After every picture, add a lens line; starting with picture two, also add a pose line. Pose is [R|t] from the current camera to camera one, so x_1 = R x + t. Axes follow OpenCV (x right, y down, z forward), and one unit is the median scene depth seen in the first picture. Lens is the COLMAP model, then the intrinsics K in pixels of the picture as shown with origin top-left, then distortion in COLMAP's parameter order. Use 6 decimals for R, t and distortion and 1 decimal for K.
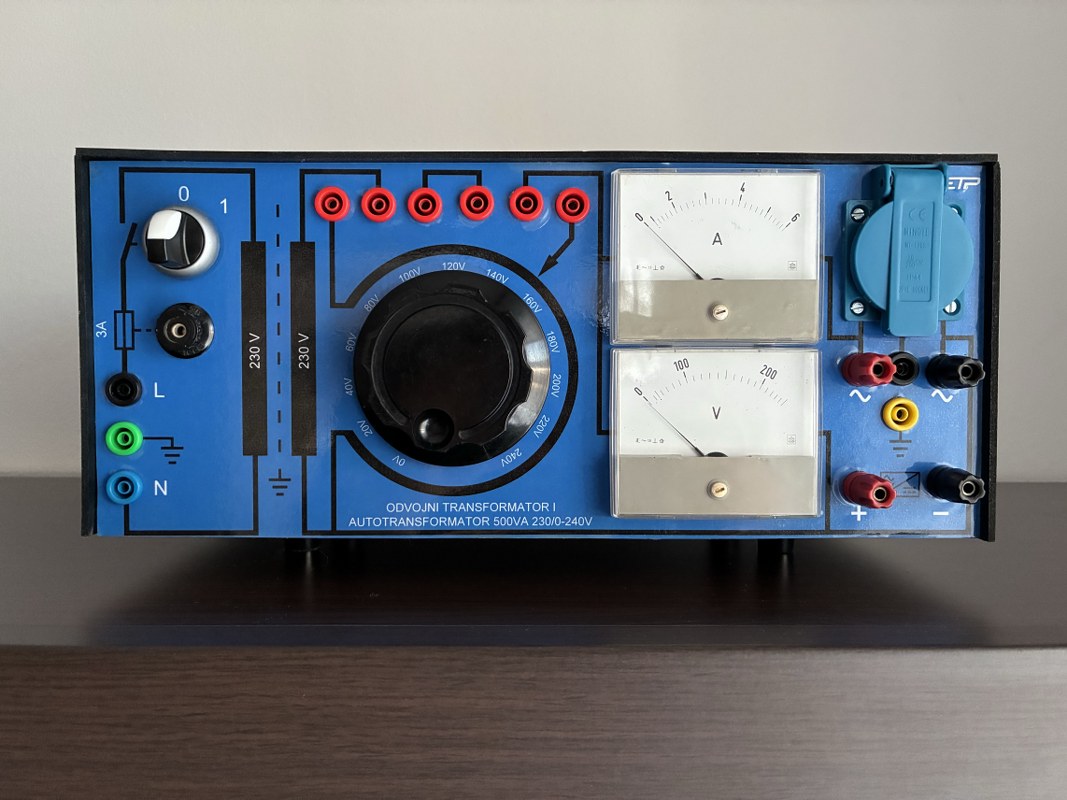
lens RADIAL K [[820.9, 0, 535.5], [0, 820.9, 394.5], [0, 0, 1]] dist [0.043790, -0.049409]
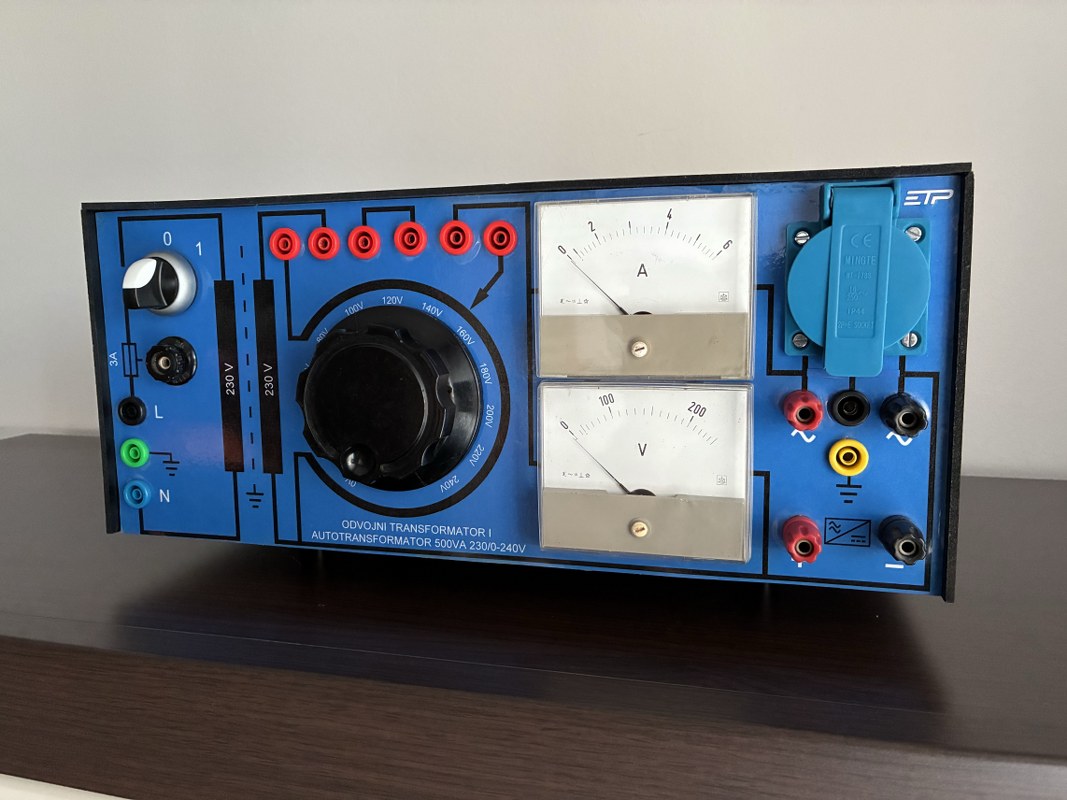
lens RADIAL K [[820.9, 0, 535.0], [0, 820.9, 394.5], [0, 0, 1]] dist [0.043790, -0.049409]
pose [[0.964179, 0.018743, -0.264588, 0.352203], [0.005345, 0.995925, 0.090027, -0.130538], [0.265197, -0.088216, 0.960150, 0.039650]]
